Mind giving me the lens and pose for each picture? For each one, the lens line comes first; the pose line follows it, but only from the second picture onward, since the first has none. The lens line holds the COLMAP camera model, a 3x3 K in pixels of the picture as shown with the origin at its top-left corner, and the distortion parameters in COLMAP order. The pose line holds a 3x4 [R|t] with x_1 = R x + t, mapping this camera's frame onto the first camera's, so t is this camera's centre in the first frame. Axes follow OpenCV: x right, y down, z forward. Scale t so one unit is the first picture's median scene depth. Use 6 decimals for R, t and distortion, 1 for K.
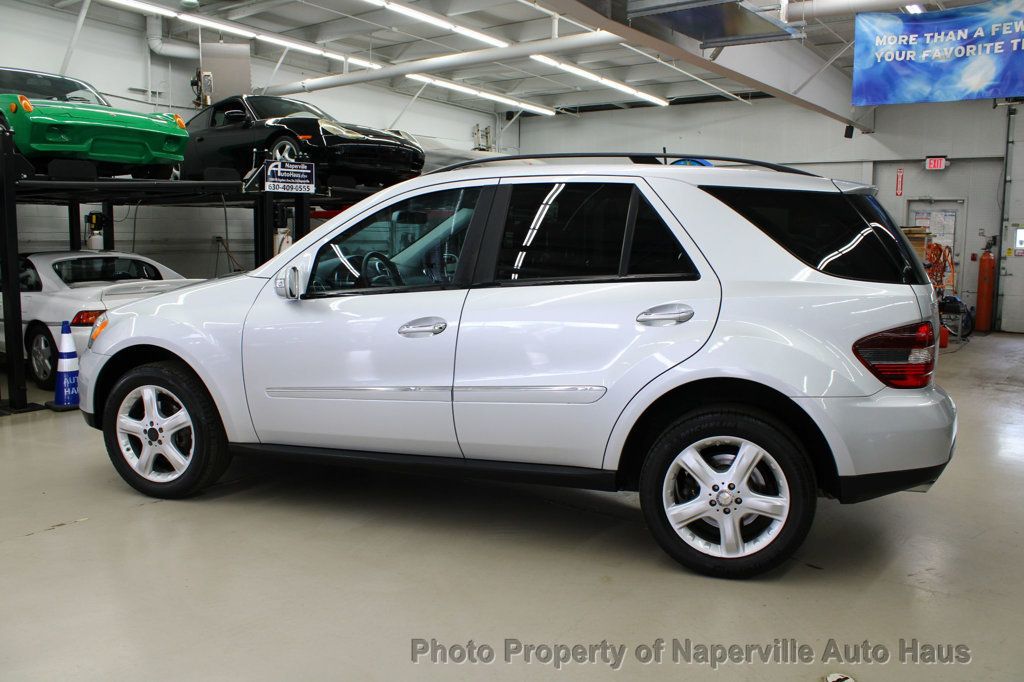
lens RADIAL K [[877.7, 0, 512.0], [0, 877.7, 341.0], [0, 0, 1]] dist [-0.166706, 0.157650]
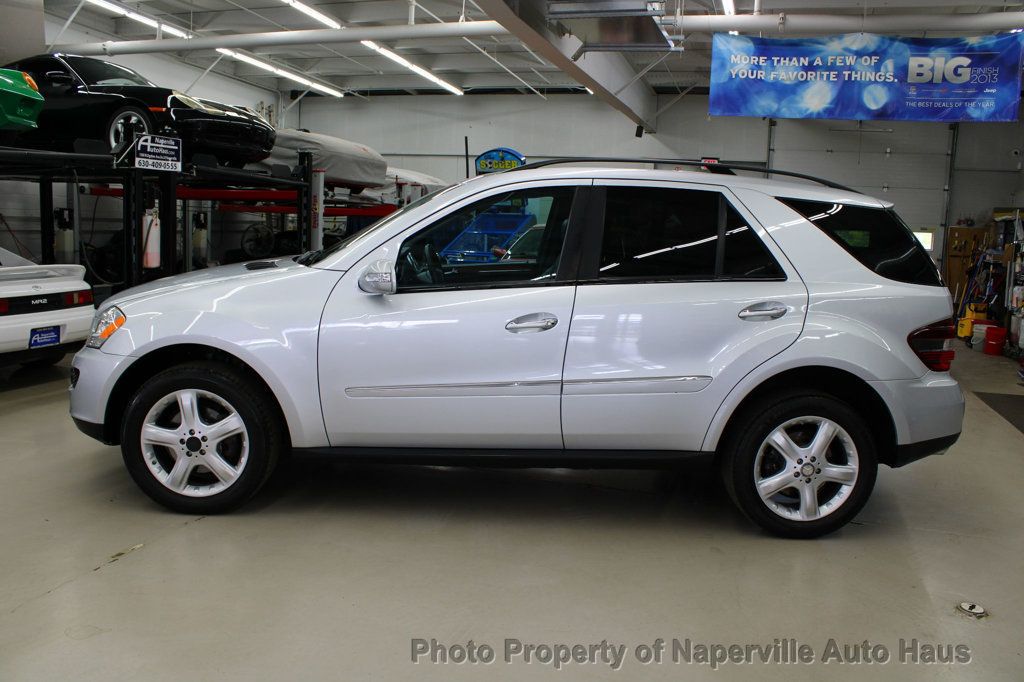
lens RADIAL K [[877.7, 0, 512.0], [0, 877.7, 341.0], [0, 0, 1]] dist [-0.166706, 0.157650]
pose [[0.940055, -0.015941, 0.340651, -0.253122], [0.008890, 0.999713, 0.022250, -0.009569], [-0.340908, -0.017888, 0.939926, 0.027625]]
